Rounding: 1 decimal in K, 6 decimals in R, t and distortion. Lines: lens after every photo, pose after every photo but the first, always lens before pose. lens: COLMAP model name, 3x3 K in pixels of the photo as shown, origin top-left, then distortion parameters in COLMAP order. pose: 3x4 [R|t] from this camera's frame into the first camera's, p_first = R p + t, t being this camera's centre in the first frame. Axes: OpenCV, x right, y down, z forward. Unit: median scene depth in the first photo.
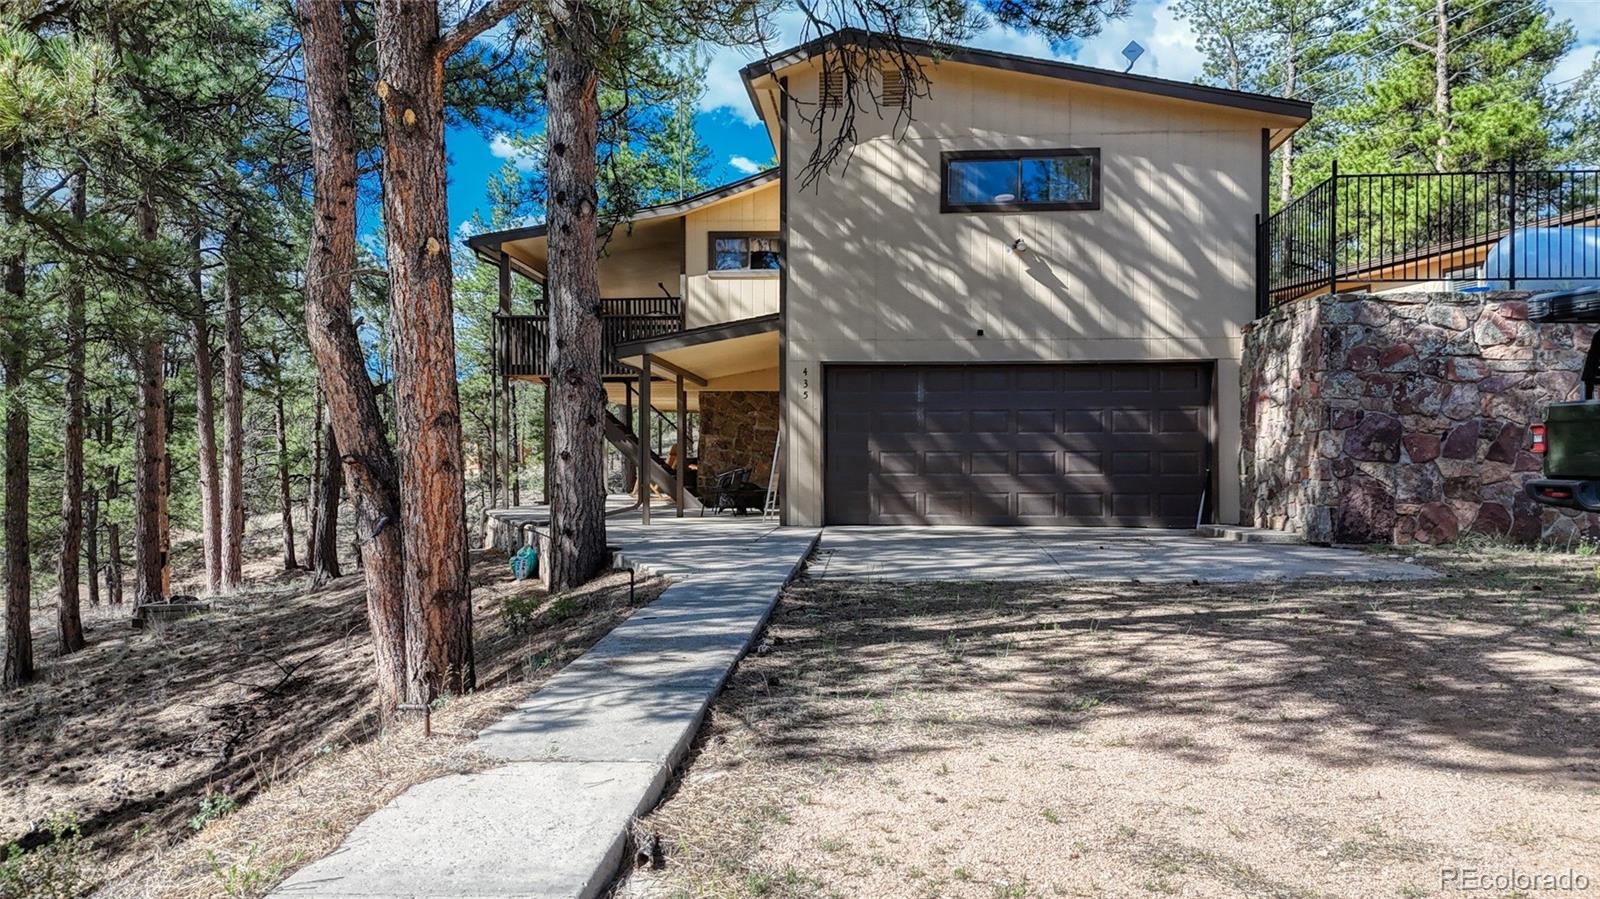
lens RADIAL K [[1167.1, 0, 792.2], [0, 1167.1, 460.3], [0, 0, 1]] dist [0.072275, -0.068058]
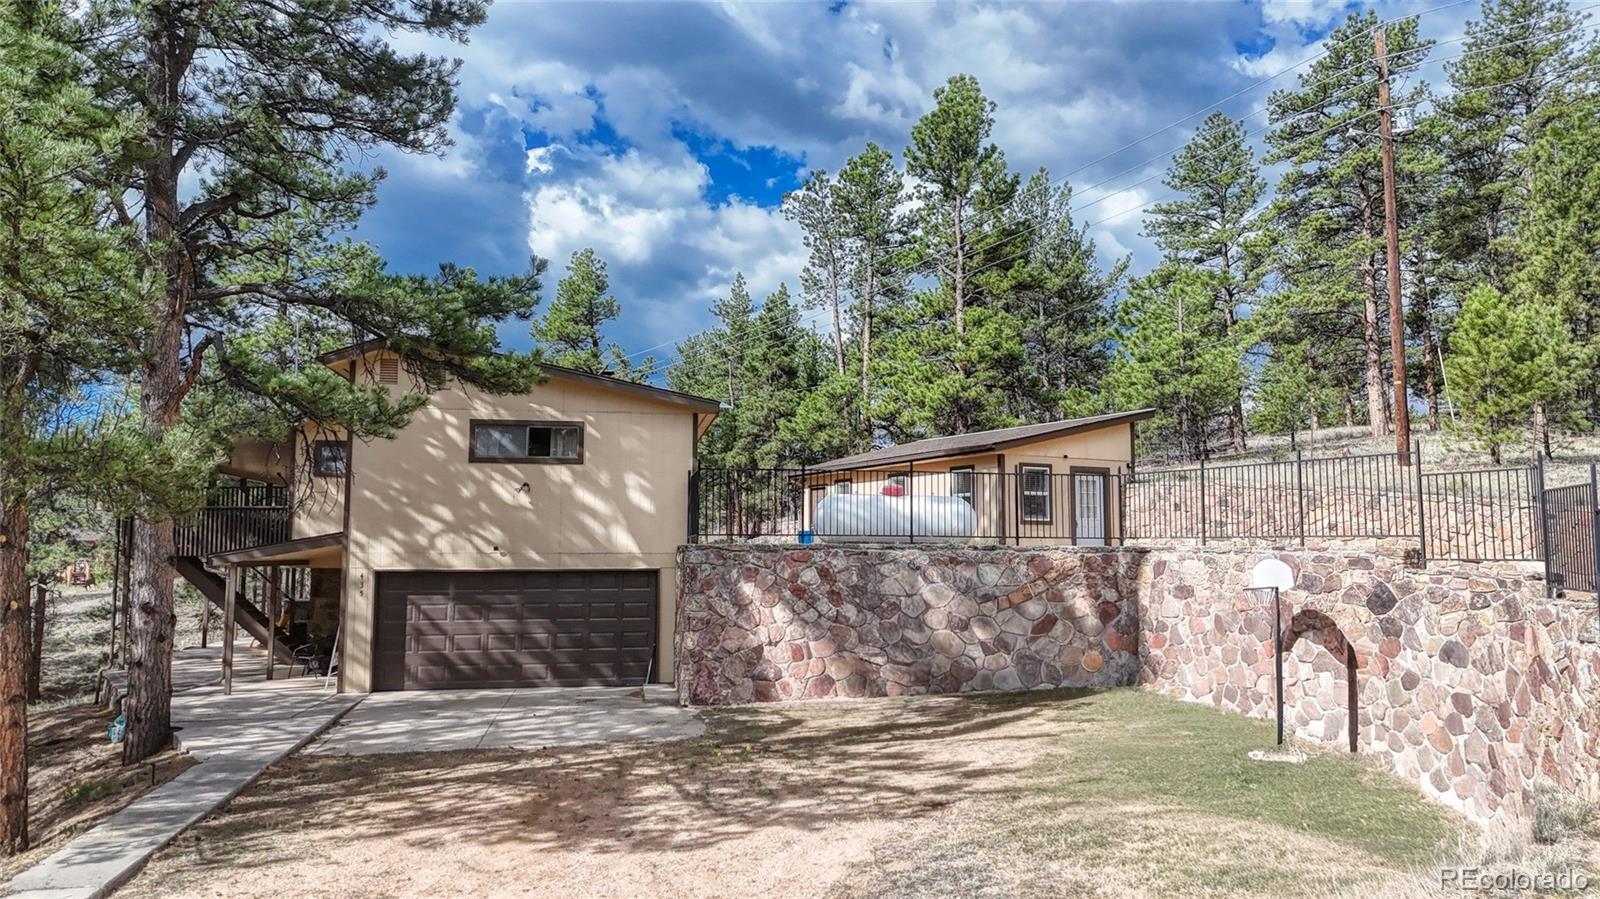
lens RADIAL K [[1167.1, 0, 807.7], [0, 1167.1, 445.8], [0, 0, 1]] dist [0.072275, -0.068058]
pose [[0.970251, 0.021524, 0.241143, 0.167824], [-0.000290, 0.996143, -0.087748, -0.100493], [-0.242101, 0.085068, 0.966515, -0.421902]]
